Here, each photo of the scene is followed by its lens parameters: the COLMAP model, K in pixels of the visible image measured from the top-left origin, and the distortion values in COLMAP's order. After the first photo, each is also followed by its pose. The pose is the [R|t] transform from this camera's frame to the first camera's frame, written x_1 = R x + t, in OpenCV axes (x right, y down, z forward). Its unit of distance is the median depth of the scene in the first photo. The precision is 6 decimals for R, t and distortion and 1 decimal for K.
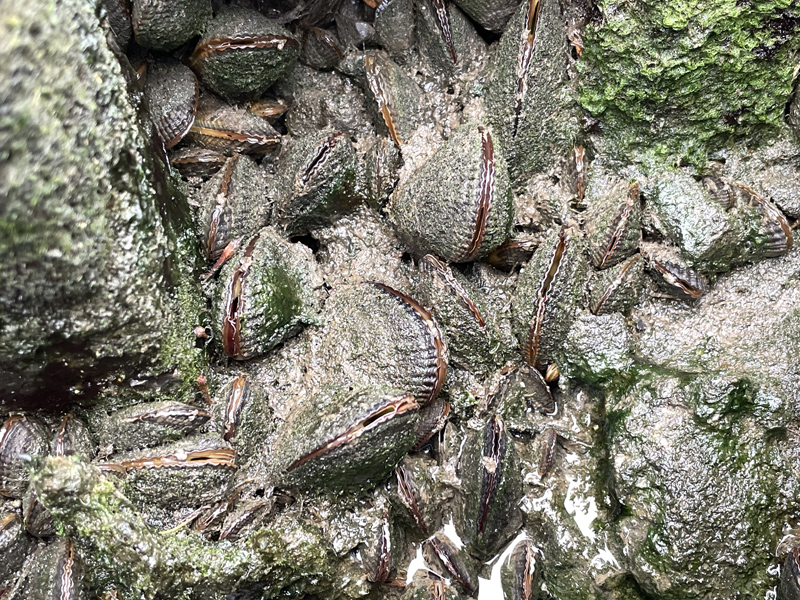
lens RADIAL K [[1081.1, 0, 399.7], [0, 1081.1, 300.6], [0, 0, 1]] dist [0.042325, 0.000000]
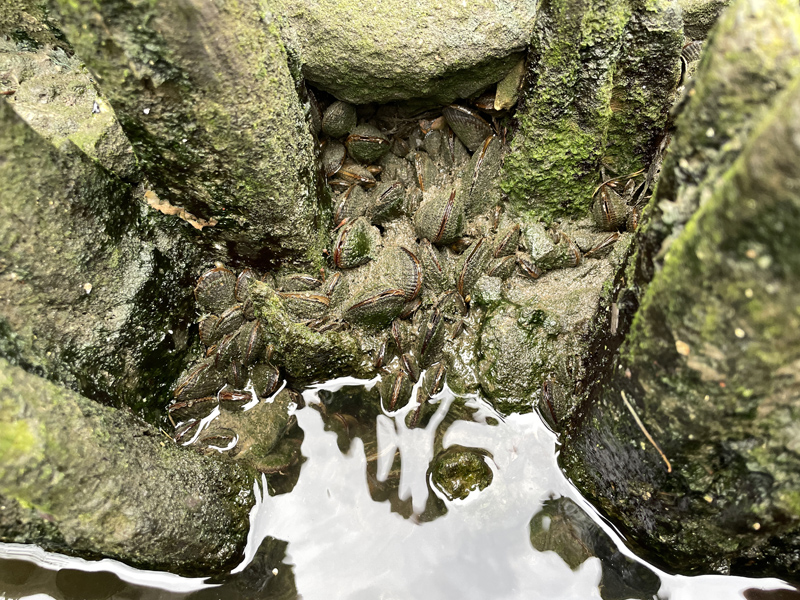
lens RADIAL K [[601.2, 0, 400.7], [0, 601.2, 298.9], [0, 0, 1]] dist [0.060560, -0.000703]
pose [[0.975635, 0.188567, -0.112158, 0.152765], [-0.190191, 0.981739, -0.003861, 0.105816], [0.109382, 0.025098, 0.993683, -0.328623]]
